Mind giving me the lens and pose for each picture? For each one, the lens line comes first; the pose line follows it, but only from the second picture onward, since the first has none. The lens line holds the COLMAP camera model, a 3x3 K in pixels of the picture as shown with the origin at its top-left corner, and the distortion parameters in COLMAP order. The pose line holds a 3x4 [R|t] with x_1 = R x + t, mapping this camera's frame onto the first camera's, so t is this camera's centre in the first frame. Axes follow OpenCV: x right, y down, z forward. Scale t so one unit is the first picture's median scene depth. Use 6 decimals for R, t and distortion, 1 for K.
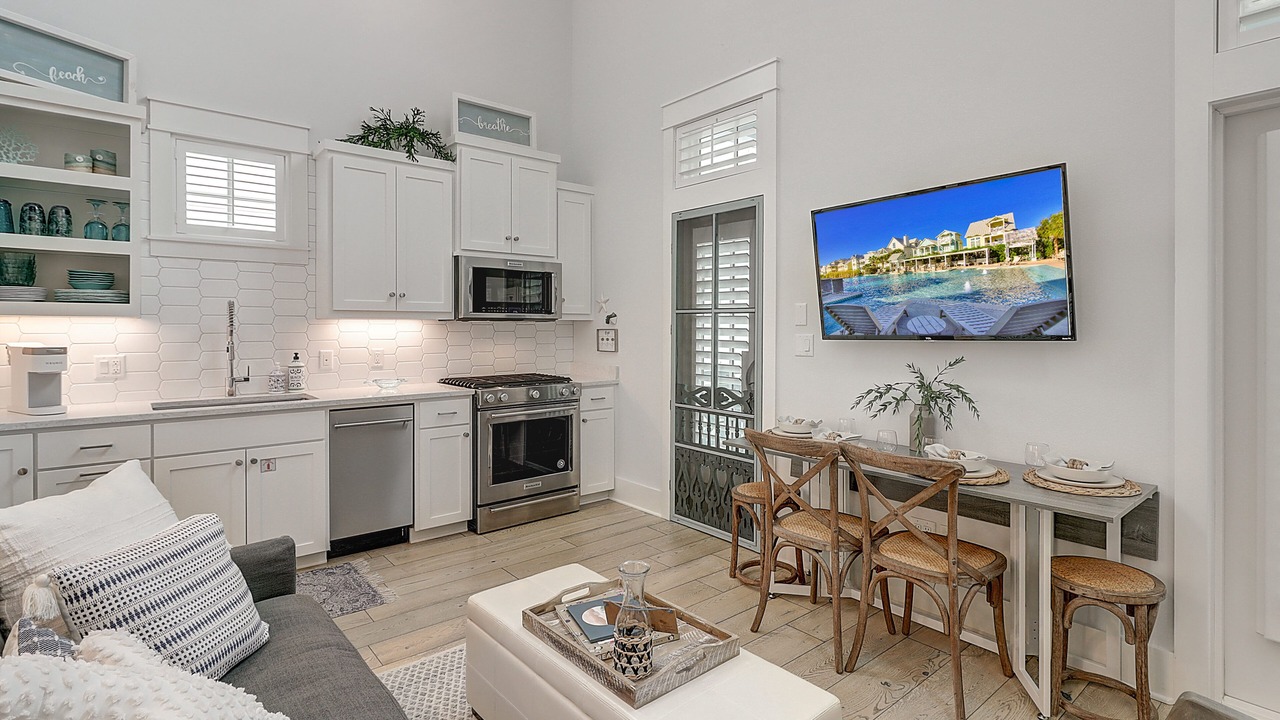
lens RADIAL K [[619.3, 0, 669.7], [0, 619.3, 327.4], [0, 0, 1]] dist [0.014217, -0.003599]
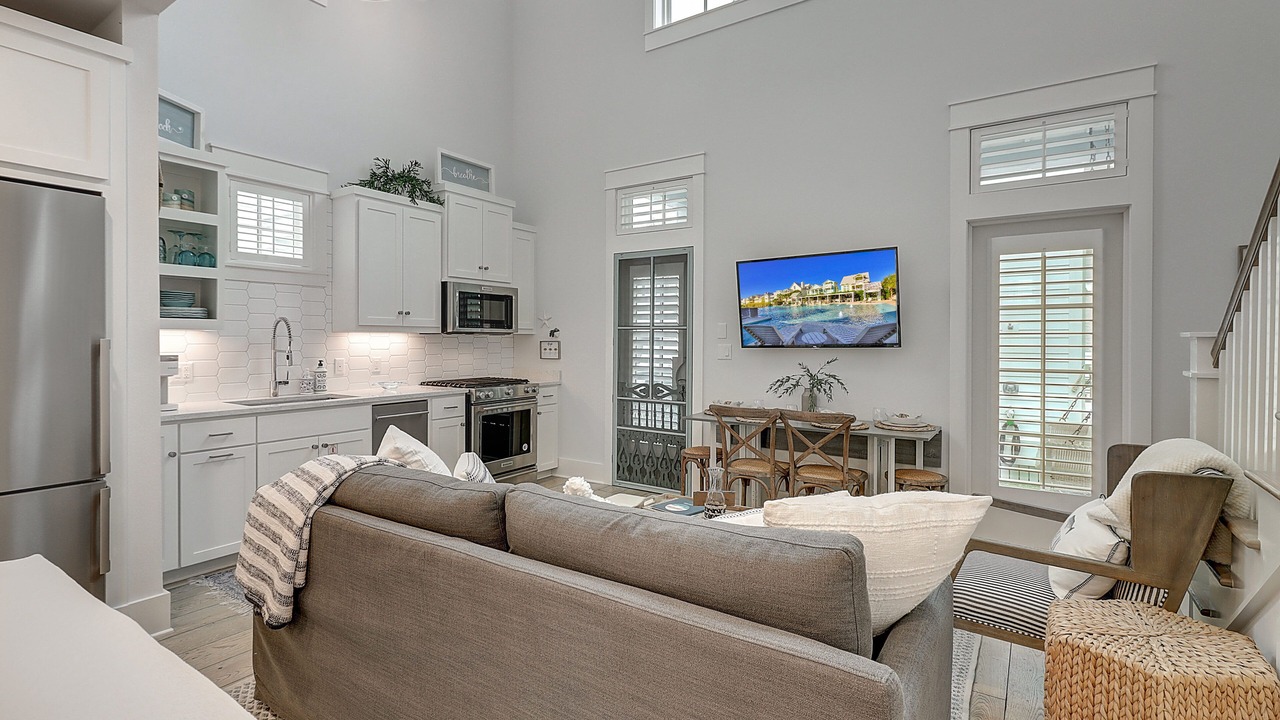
lens RADIAL K [[589.4, 0, 631.8], [0, 589.4, 345.5], [0, 0, 1]] dist [0.001342, -0.000236]
pose [[0.966985, -0.000863, 0.254831, -0.367445], [-0.000966, 0.999975, 0.007049, 0.004267], [-0.254830, -0.007062, 0.966960, -0.300166]]
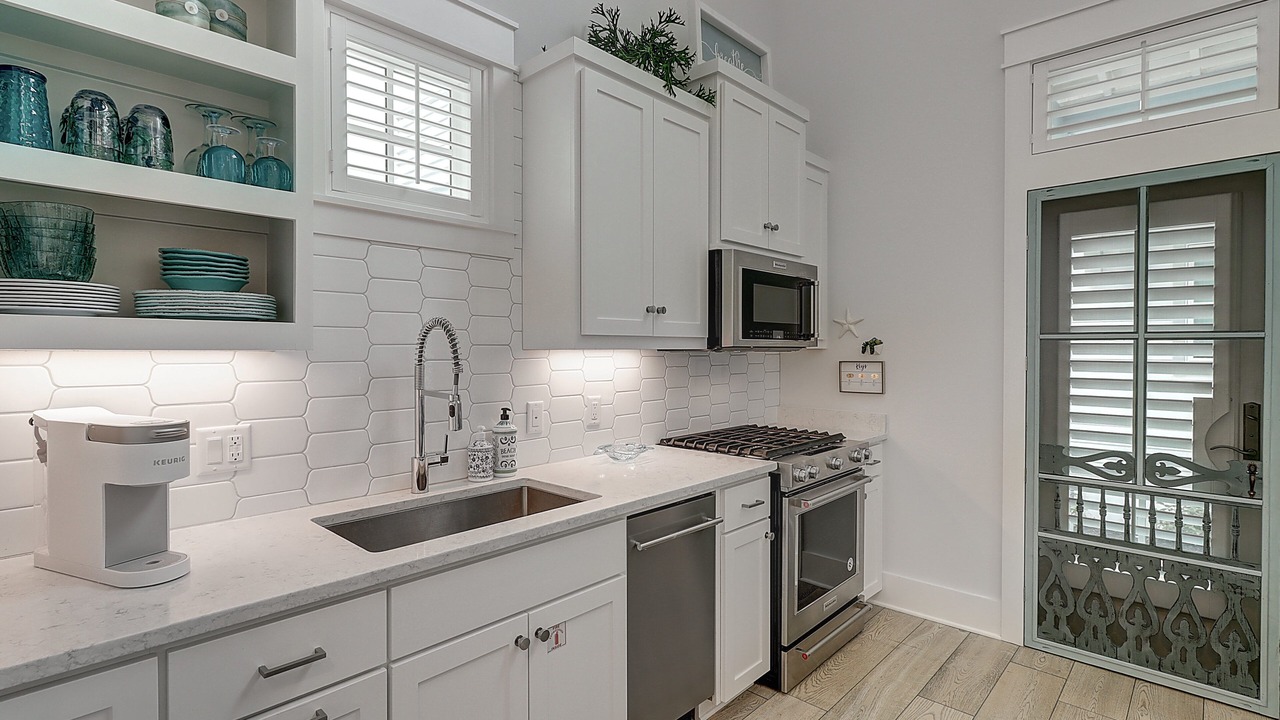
lens RADIAL K [[606.6, 0, 636.3], [0, 606.6, 354.3], [0, 0, 1]] dist [0.002811, -0.002085]
pose [[0.995805, -0.004007, 0.091410, -0.628477], [0.003661, 0.999985, 0.003955, -0.013918], [-0.091424, -0.003604, 0.995805, 0.500018]]
